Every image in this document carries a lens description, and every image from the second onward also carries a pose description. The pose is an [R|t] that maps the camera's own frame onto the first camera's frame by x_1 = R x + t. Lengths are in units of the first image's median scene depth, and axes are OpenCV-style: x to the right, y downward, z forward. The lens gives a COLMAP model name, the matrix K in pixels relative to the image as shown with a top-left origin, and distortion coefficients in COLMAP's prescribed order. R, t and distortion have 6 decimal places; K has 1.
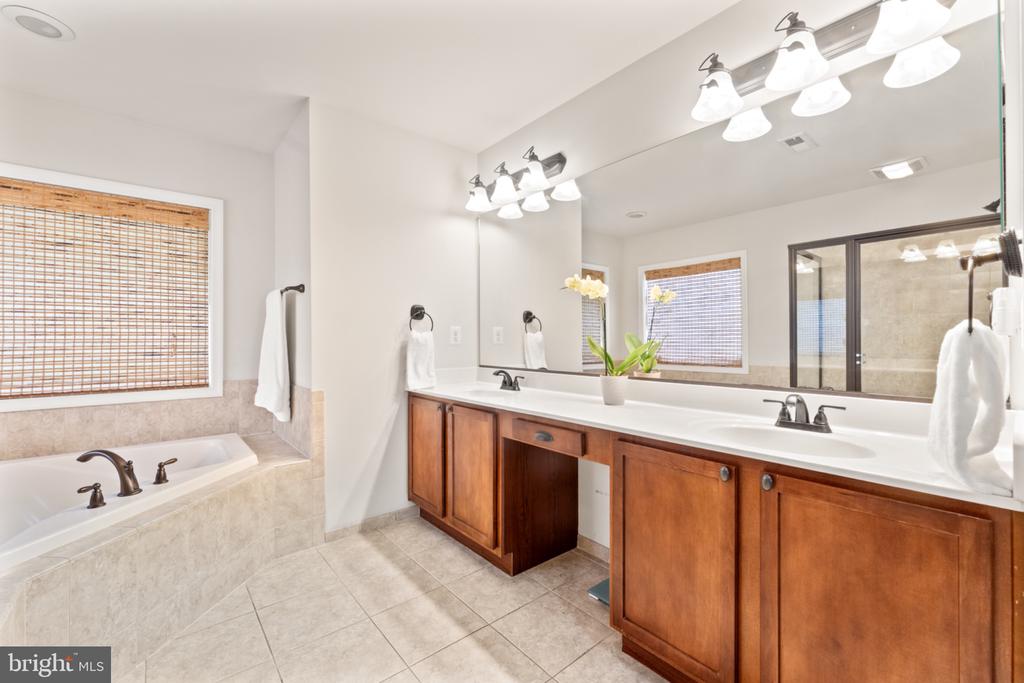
lens RADIAL K [[411.1, 0, 516.9], [0, 411.1, 342.8], [0, 0, 1]] dist [-0.000010, -0.000147]
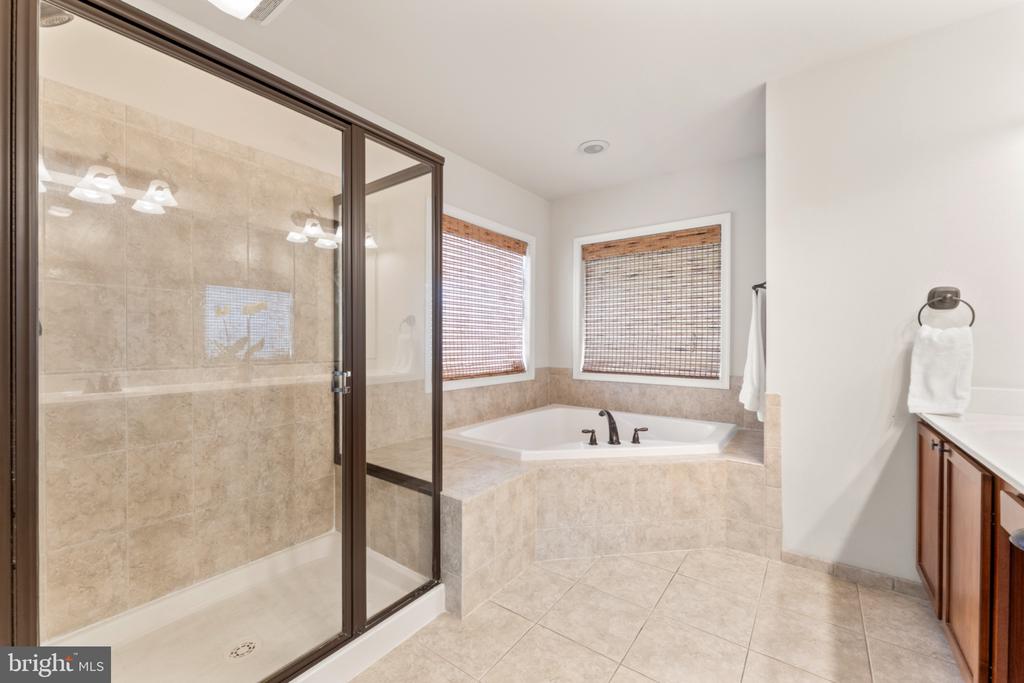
lens RADIAL K [[411.1, 0, 520.8], [0, 411.1, 345.0], [0, 0, 1]] dist [-0.000010, -0.000147]
pose [[0.256739, 0.018284, -0.966308, 0.261616], [-0.010032, 0.999818, 0.016252, -0.003260], [0.966429, 0.005521, 0.256876, 0.203658]]
